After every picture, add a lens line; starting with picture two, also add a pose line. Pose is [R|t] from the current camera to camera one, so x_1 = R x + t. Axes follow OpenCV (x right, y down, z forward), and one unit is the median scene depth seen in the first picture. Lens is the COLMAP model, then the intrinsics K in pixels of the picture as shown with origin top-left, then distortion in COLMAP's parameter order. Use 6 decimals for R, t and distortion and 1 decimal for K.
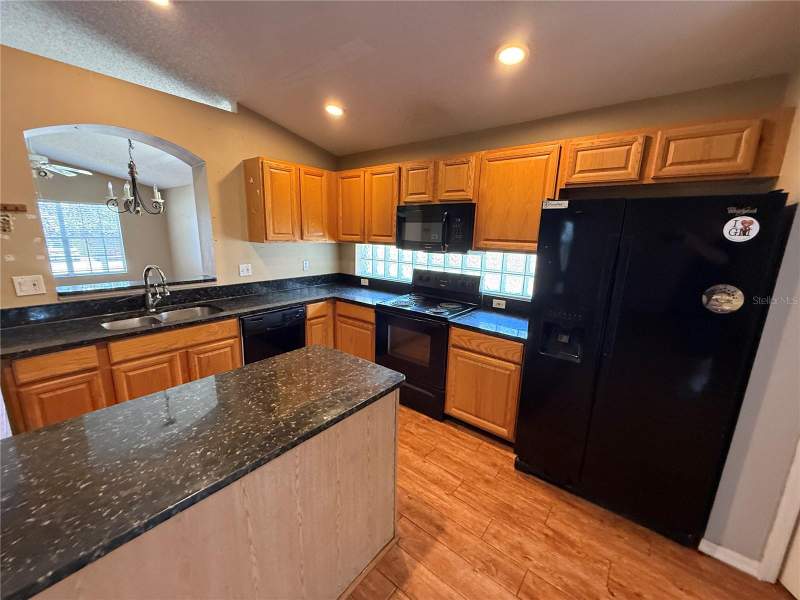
lens RADIAL K [[321.5, 0, 399.9], [0, 321.5, 299.2], [0, 0, 1]] dist [0.001631, -0.000198]
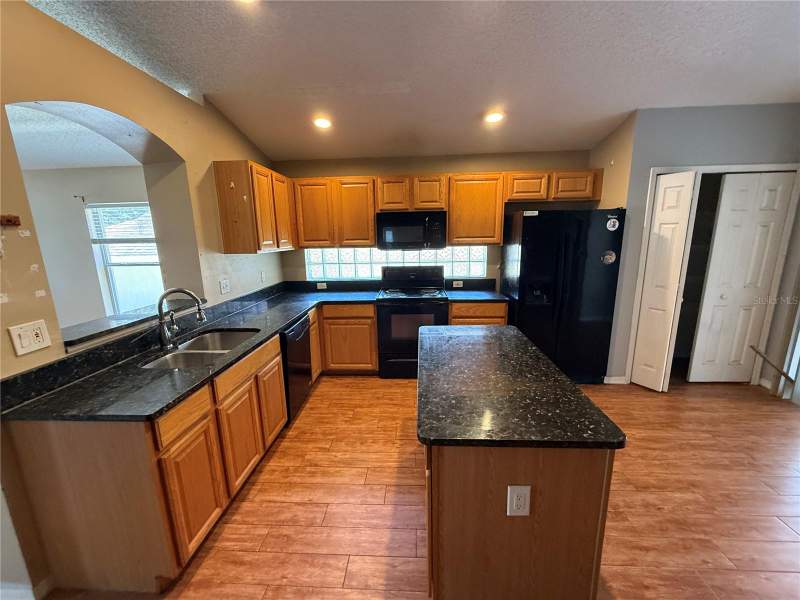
lens RADIAL K [[321.5, 0, 400.4], [0, 321.5, 299.7], [0, 0, 1]] dist [0.001631, -0.000198]
pose [[0.809982, -0.156354, 0.565227, -0.709131], [0.160478, 0.986111, 0.042810, -0.019680], [-0.564070, 0.056031, 0.823824, 0.017496]]
